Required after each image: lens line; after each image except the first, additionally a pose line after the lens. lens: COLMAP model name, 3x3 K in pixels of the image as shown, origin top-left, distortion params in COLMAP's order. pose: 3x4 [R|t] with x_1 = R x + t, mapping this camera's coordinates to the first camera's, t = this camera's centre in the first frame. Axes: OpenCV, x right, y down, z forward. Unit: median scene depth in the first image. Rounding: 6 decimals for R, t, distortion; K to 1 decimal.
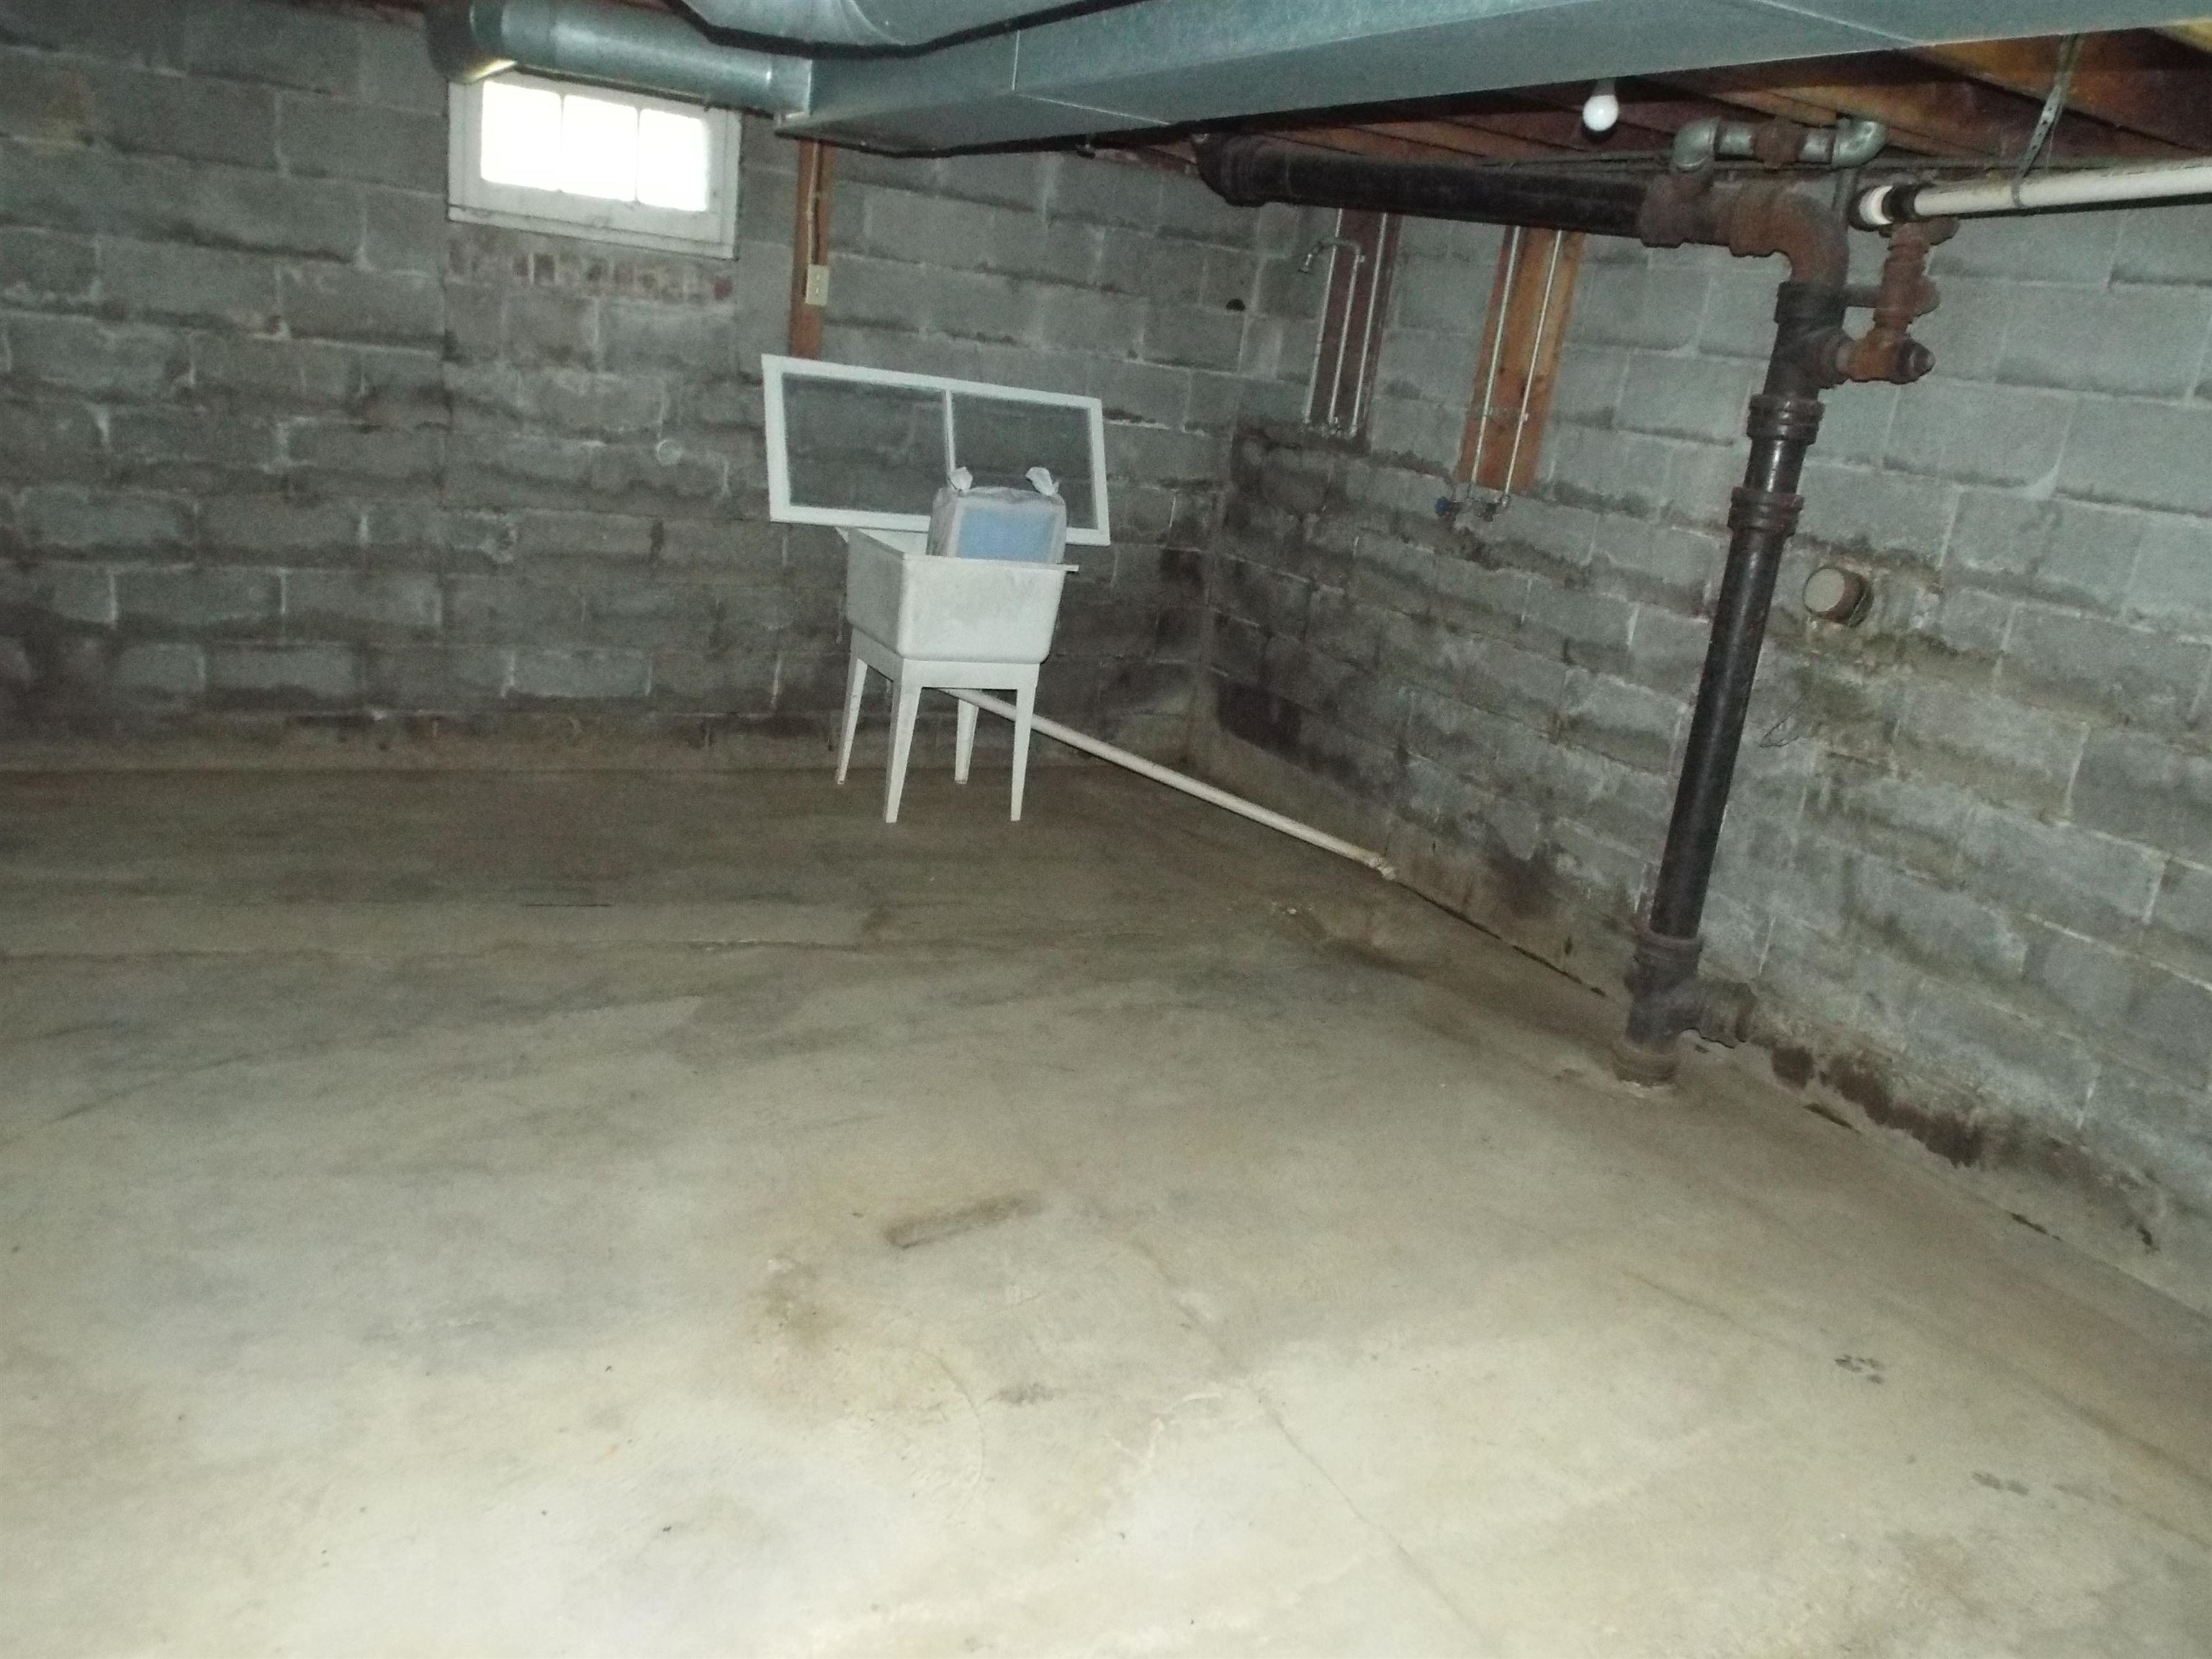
lens RADIAL K [[1654.7, 0, 1115.9], [0, 1654.7, 832.5], [0, 0, 1]] dist [-0.010001, -0.006663]
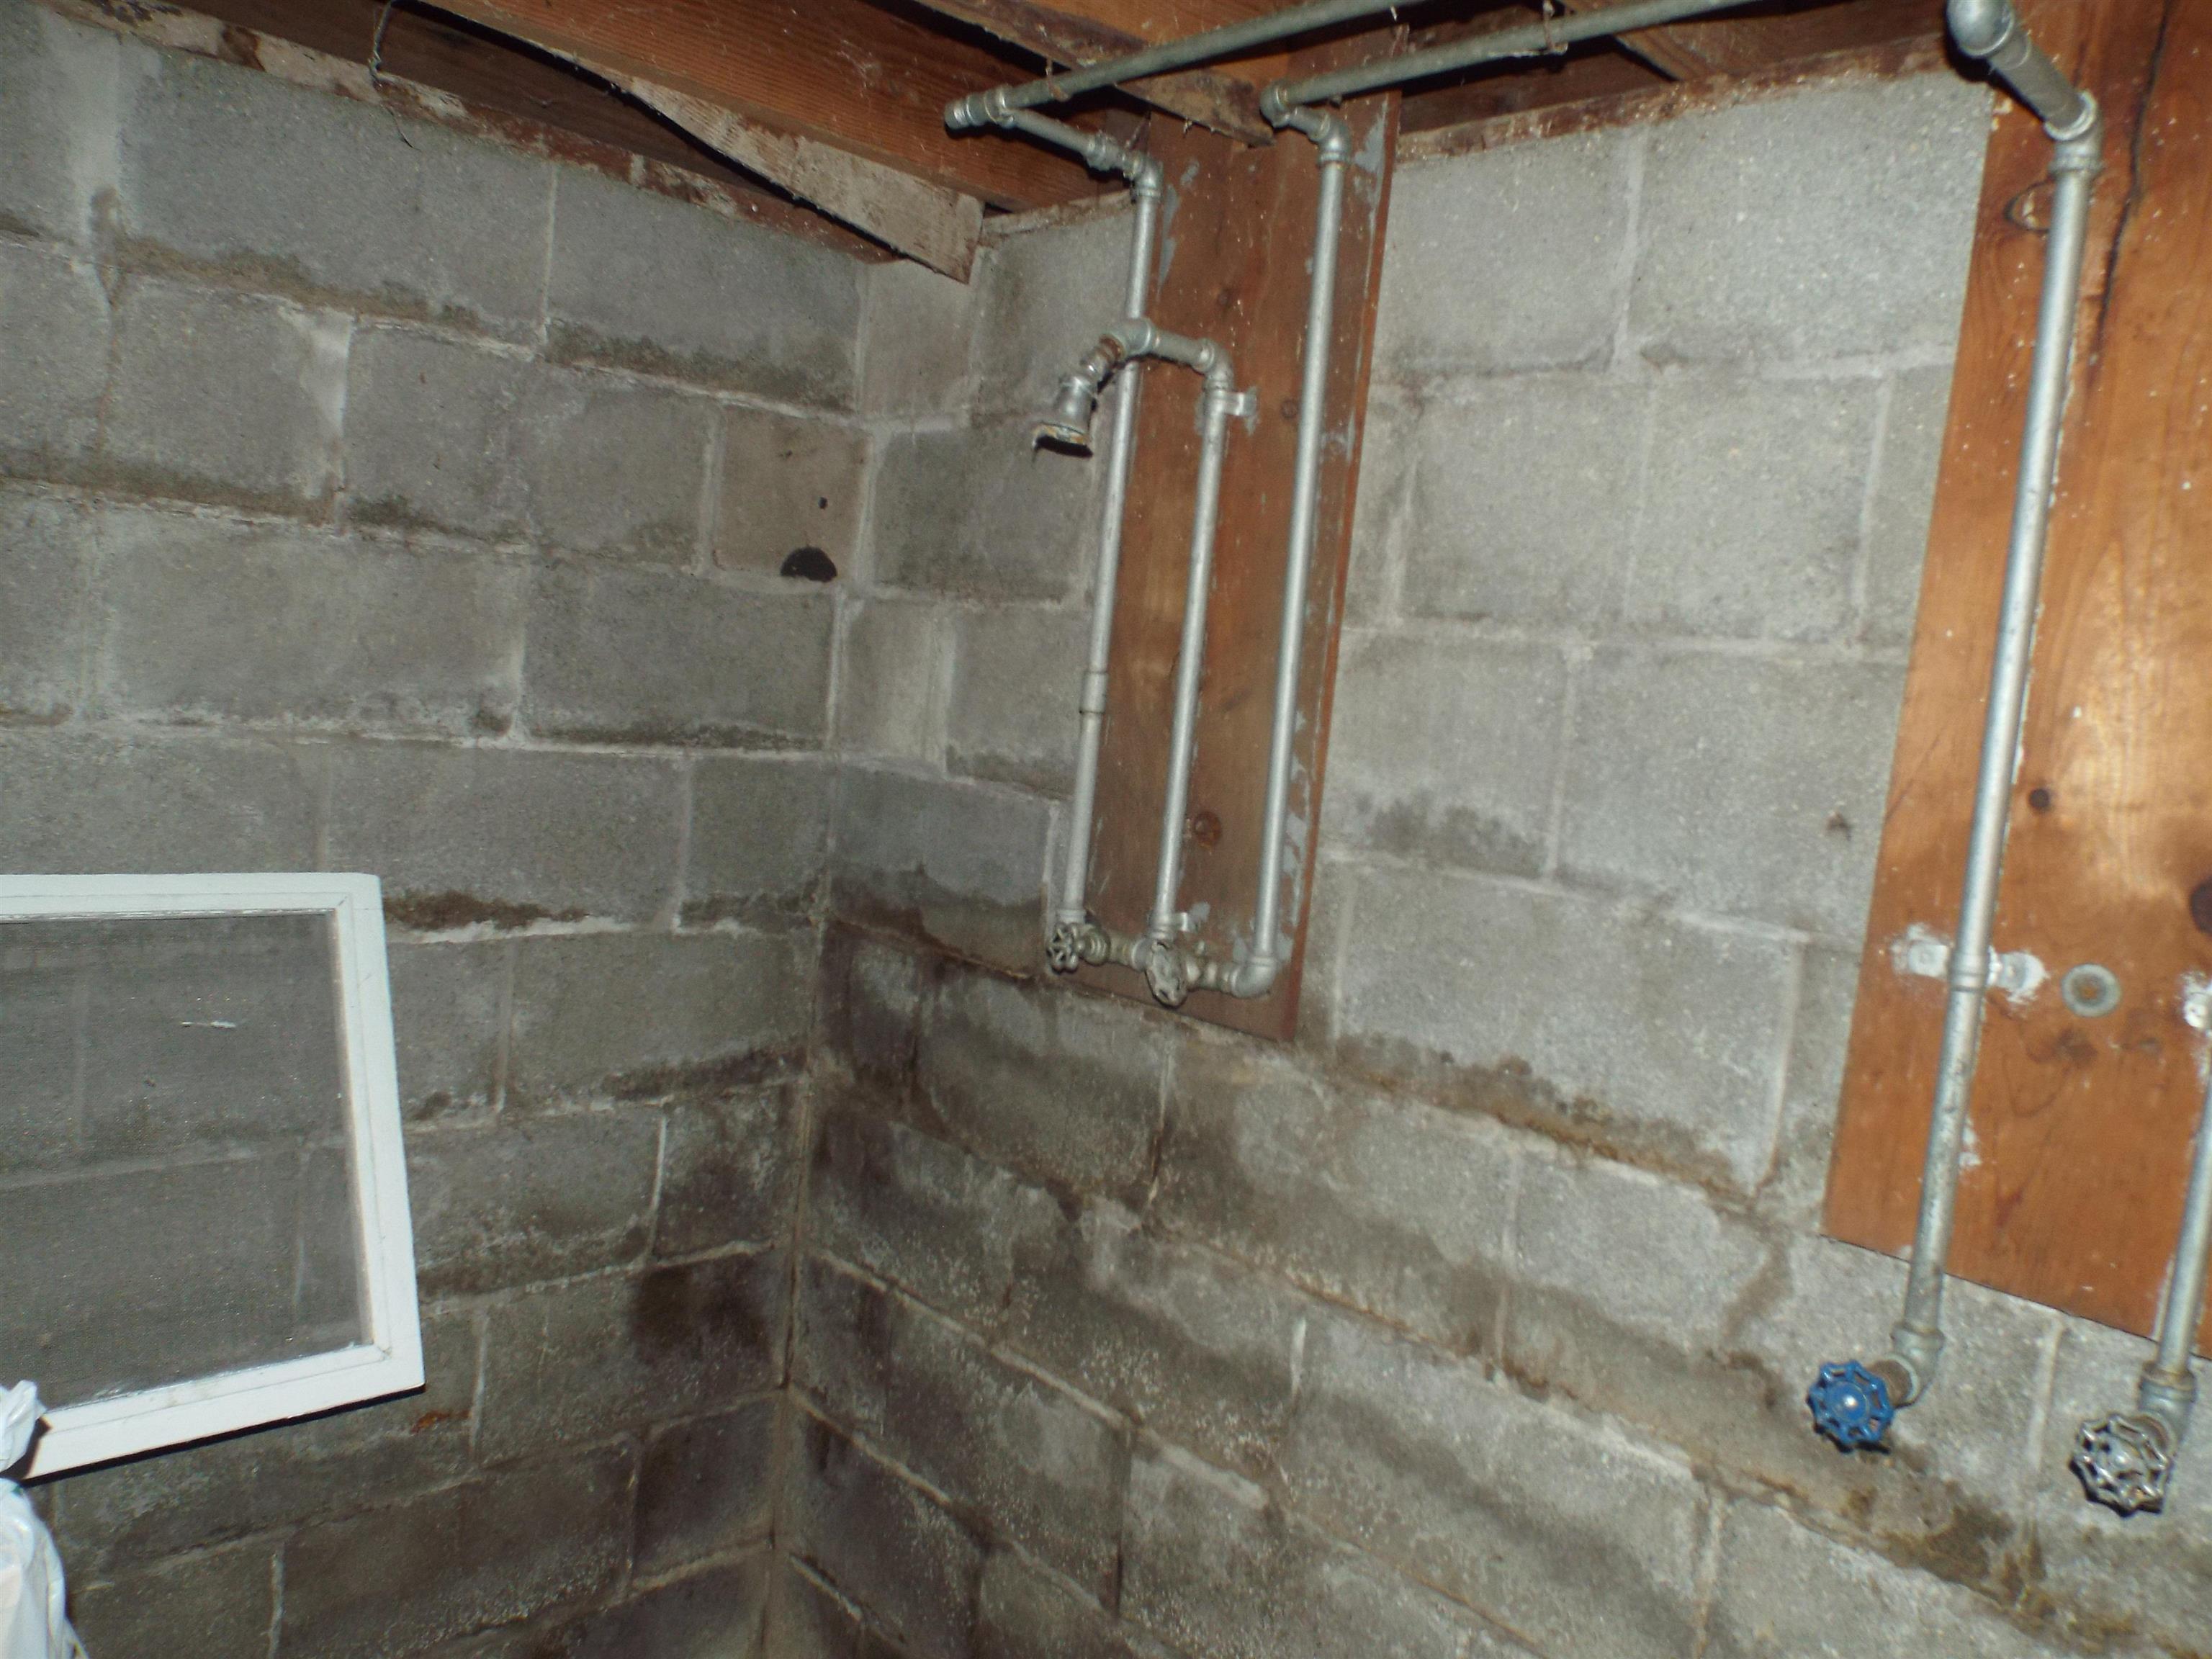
lens RADIAL K [[1654.7, 0, 1115.9], [0, 1654.7, 832.5], [0, 0, 1]] dist [-0.010001, -0.006663]
pose [[0.962919, -0.057195, 0.263657, 0.041094], [0.098469, 0.984359, -0.146088, -0.213605], [-0.251177, 0.166633, 0.953490, 0.684217]]
